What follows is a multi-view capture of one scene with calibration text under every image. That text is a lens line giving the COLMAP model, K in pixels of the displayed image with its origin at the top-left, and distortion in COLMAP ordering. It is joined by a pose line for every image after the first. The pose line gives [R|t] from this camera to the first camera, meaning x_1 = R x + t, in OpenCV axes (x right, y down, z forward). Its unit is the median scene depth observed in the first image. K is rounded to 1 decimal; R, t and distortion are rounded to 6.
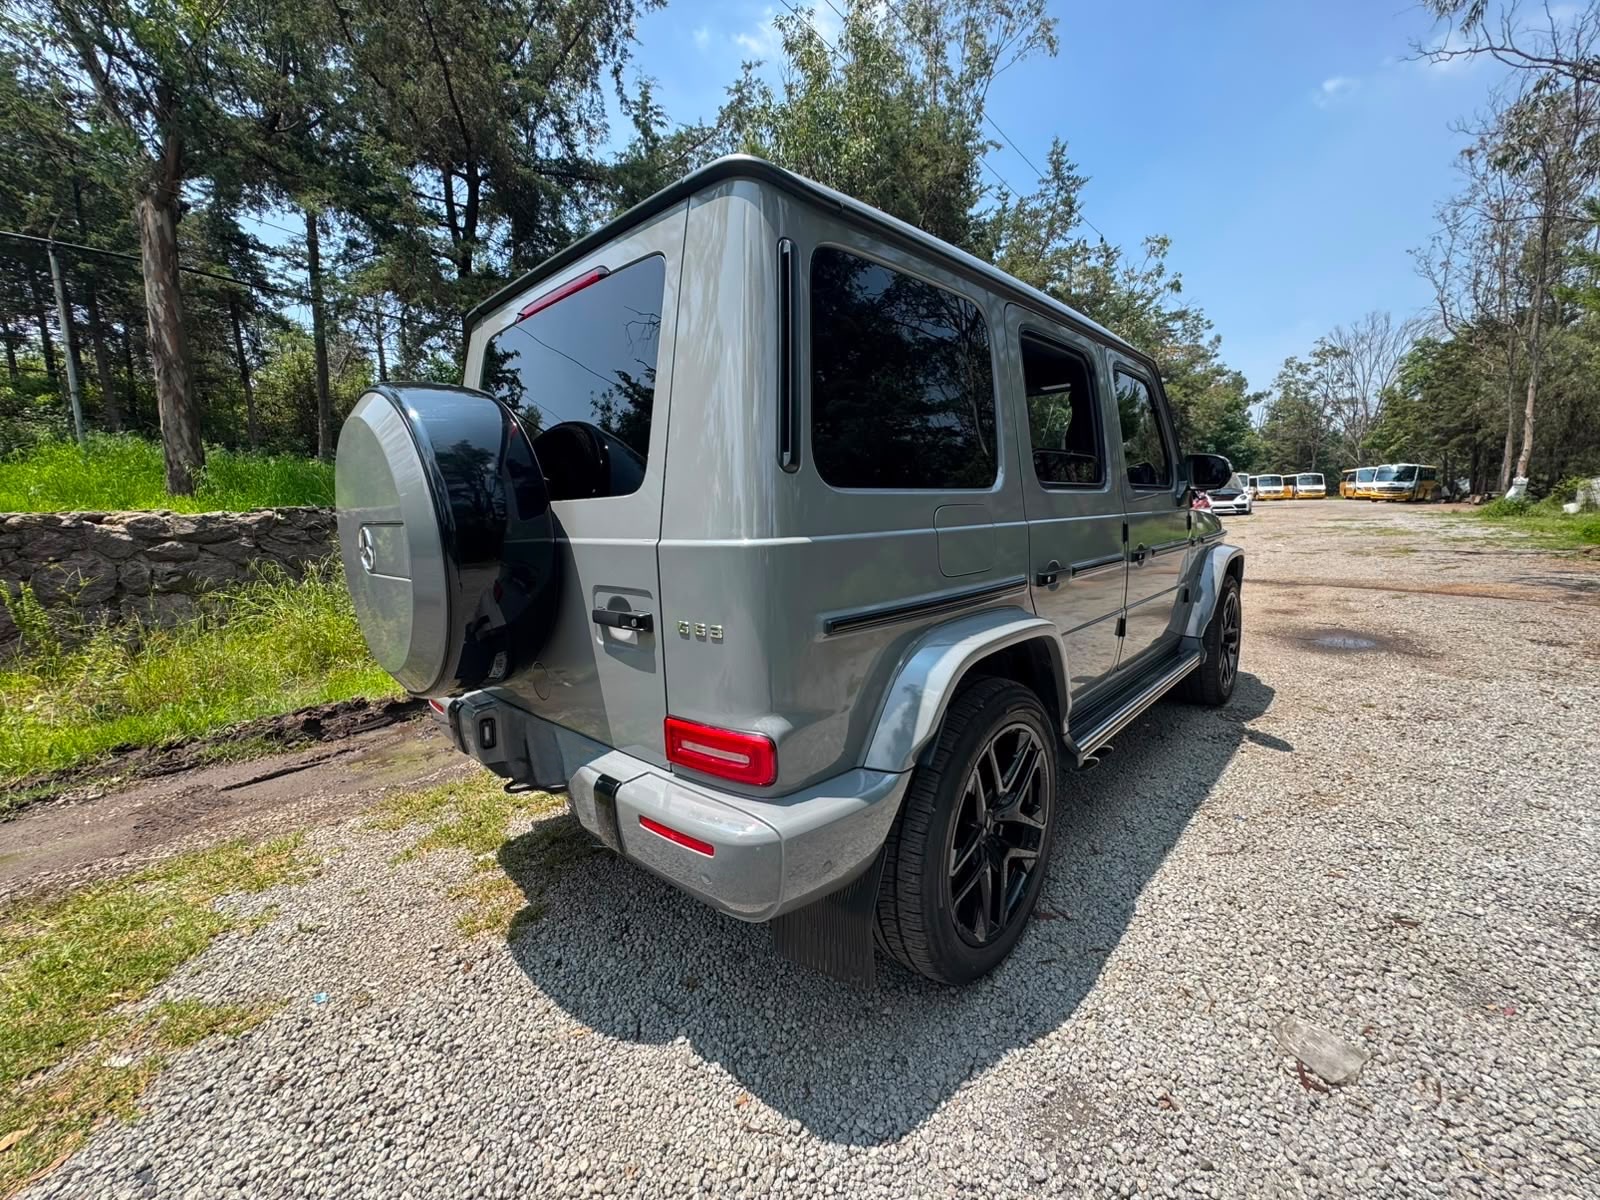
lens RADIAL K [[636.9, 0, 798.0], [0, 636.9, 605.0], [0, 0, 1]] dist [-0.002596, 0.000425]
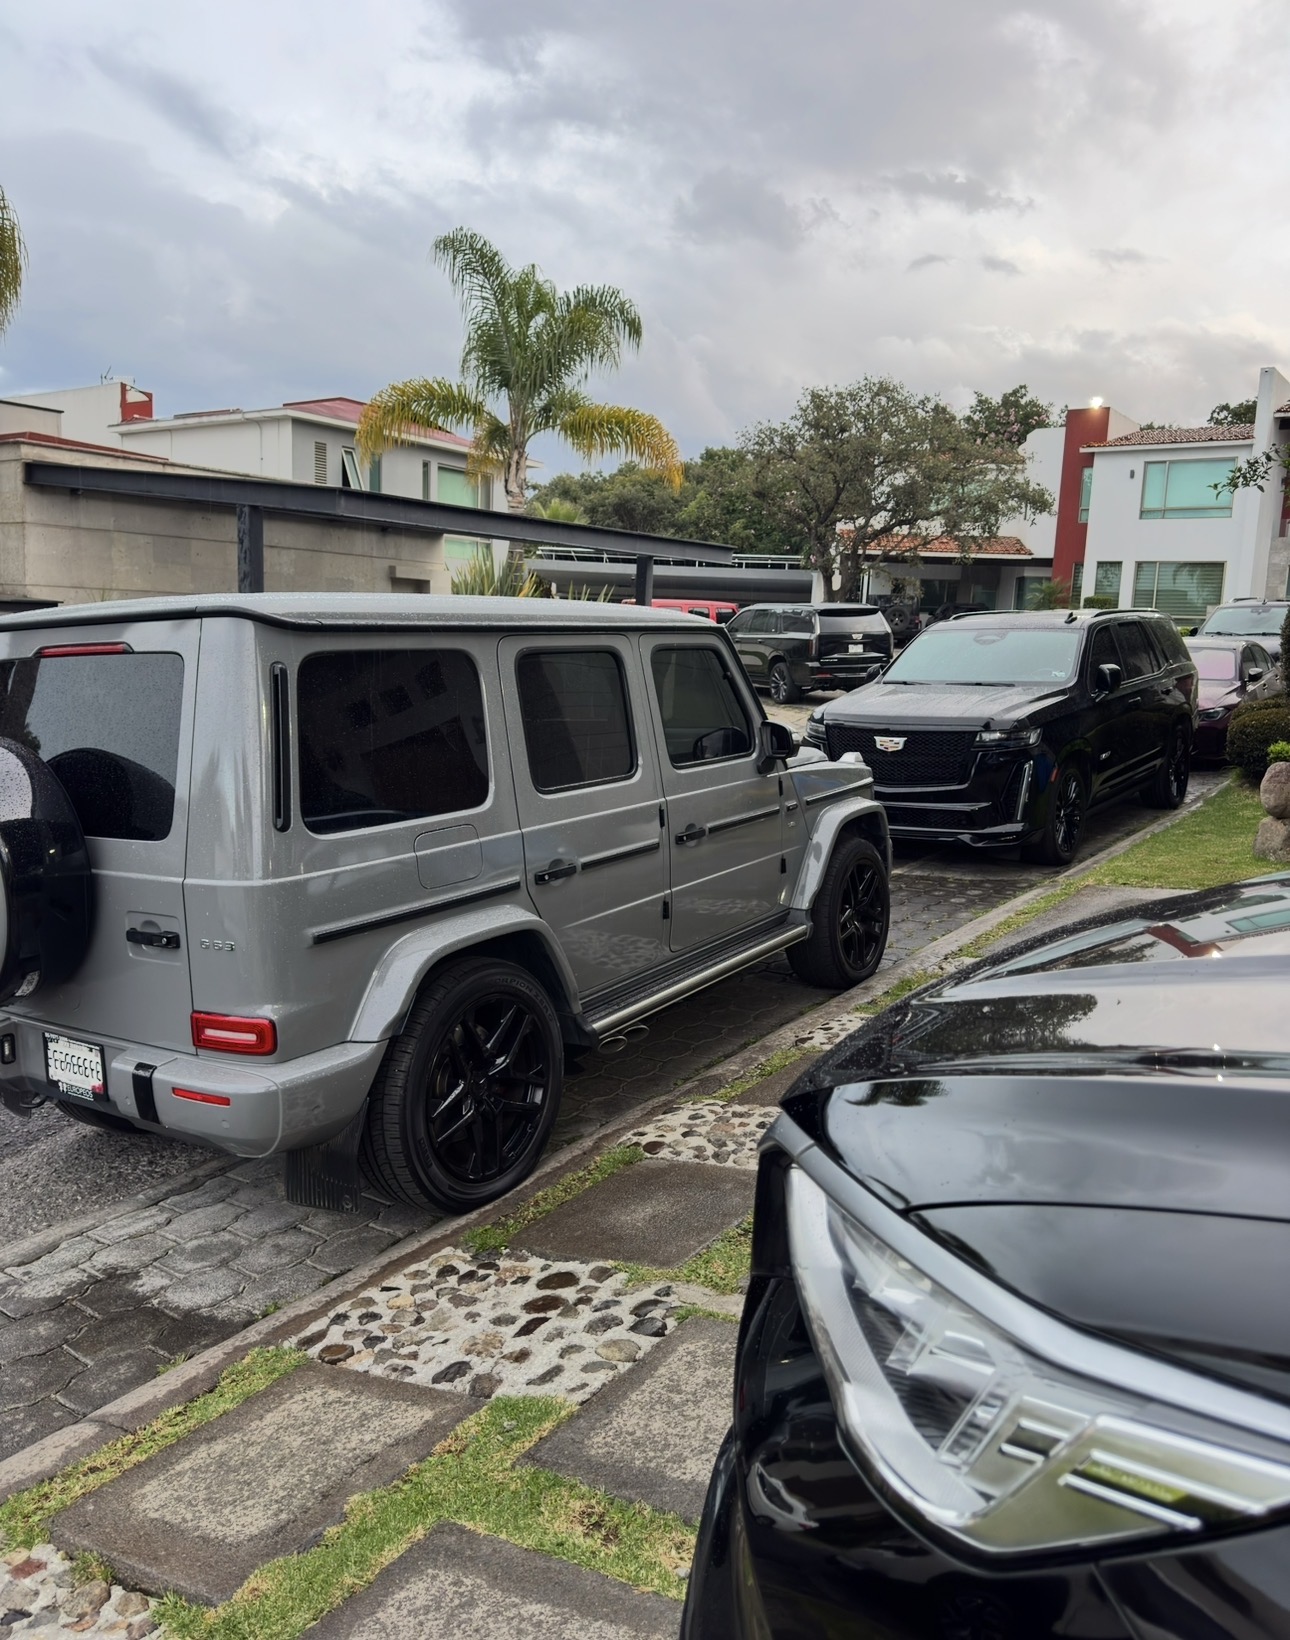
lens RADIAL K [[1240.3, 0, 670.7], [0, 1240.3, 797.0], [0, 0, 1]] dist [0.132325, -0.238882]
pose [[0.983674, -0.028255, 0.177725, 0.309539], [0.034218, 0.998947, -0.030577, -0.152359], [-0.176674, 0.036160, 0.983605, -1.718073]]
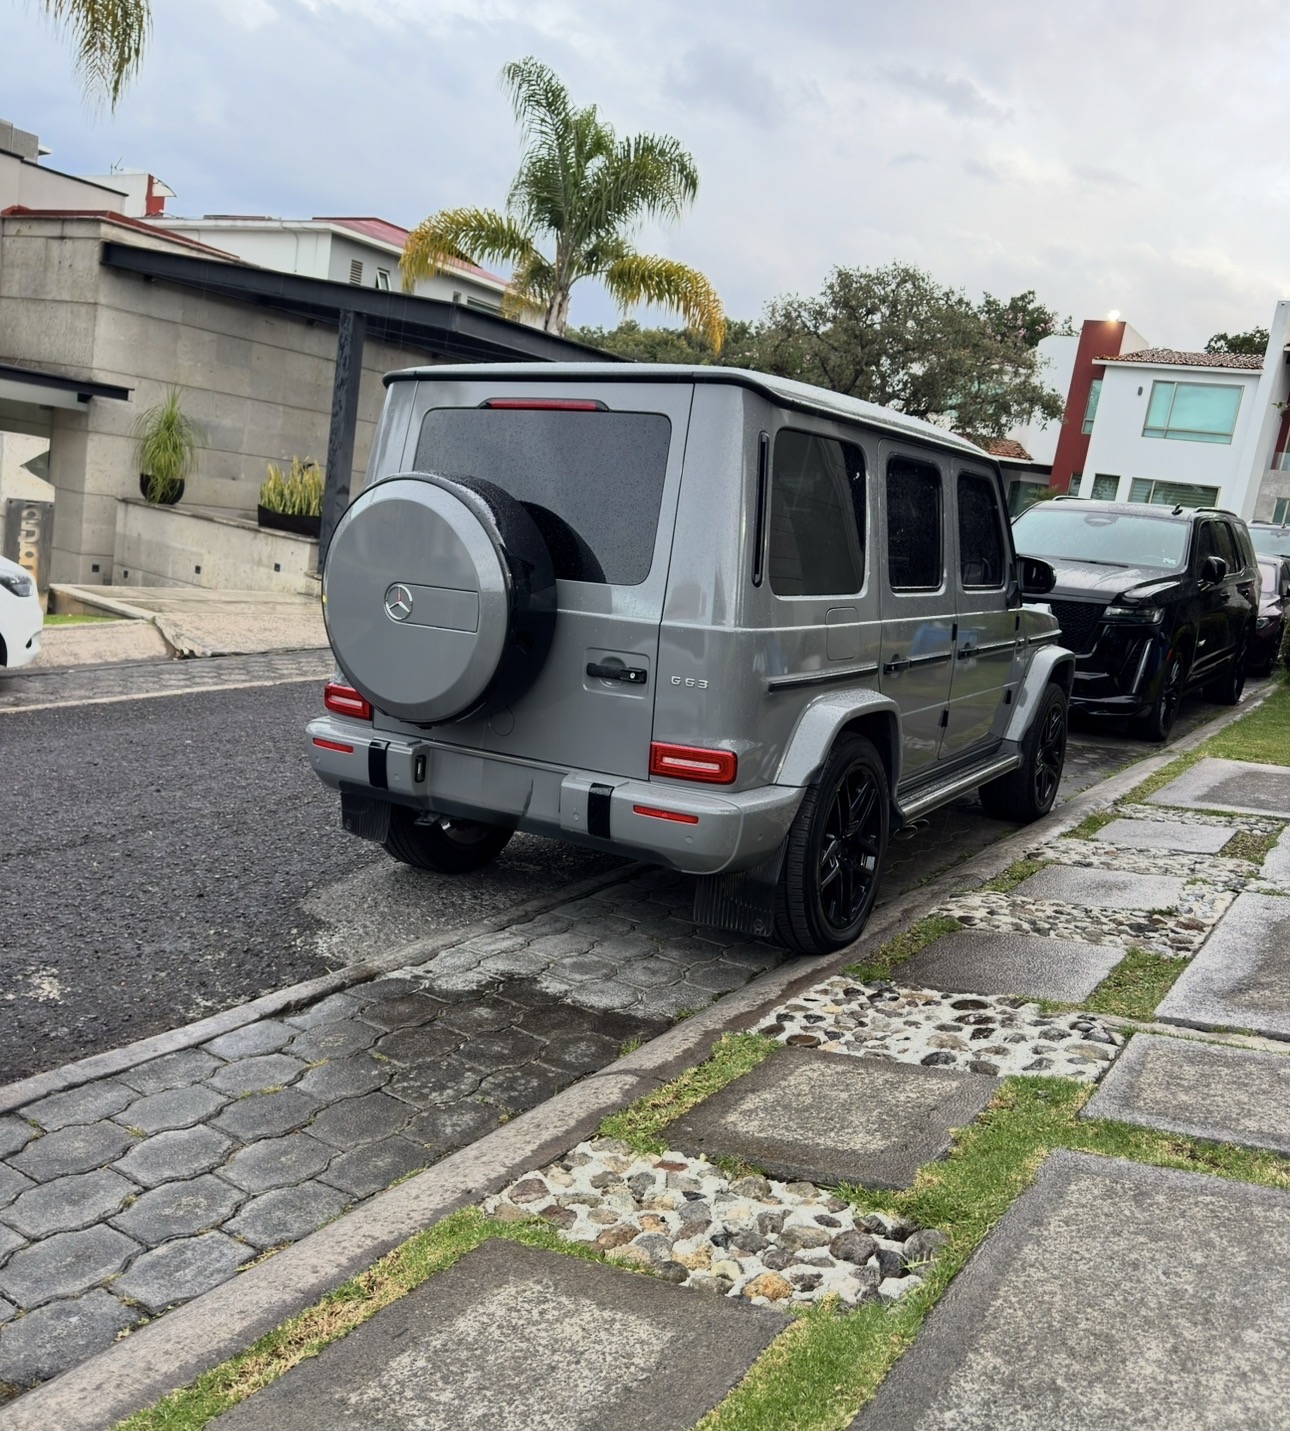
lens RADIAL K [[1251.3, 0, 649.9], [0, 1251.3, 737.2], [0, 0, 1]] dist [0.094048, -0.152733]
pose [[0.970521, 0.060737, 0.233240, -0.868236], [-0.066500, 0.997643, 0.016915, 0.116285], [-0.231663, -0.031926, 0.972272, -1.757320]]
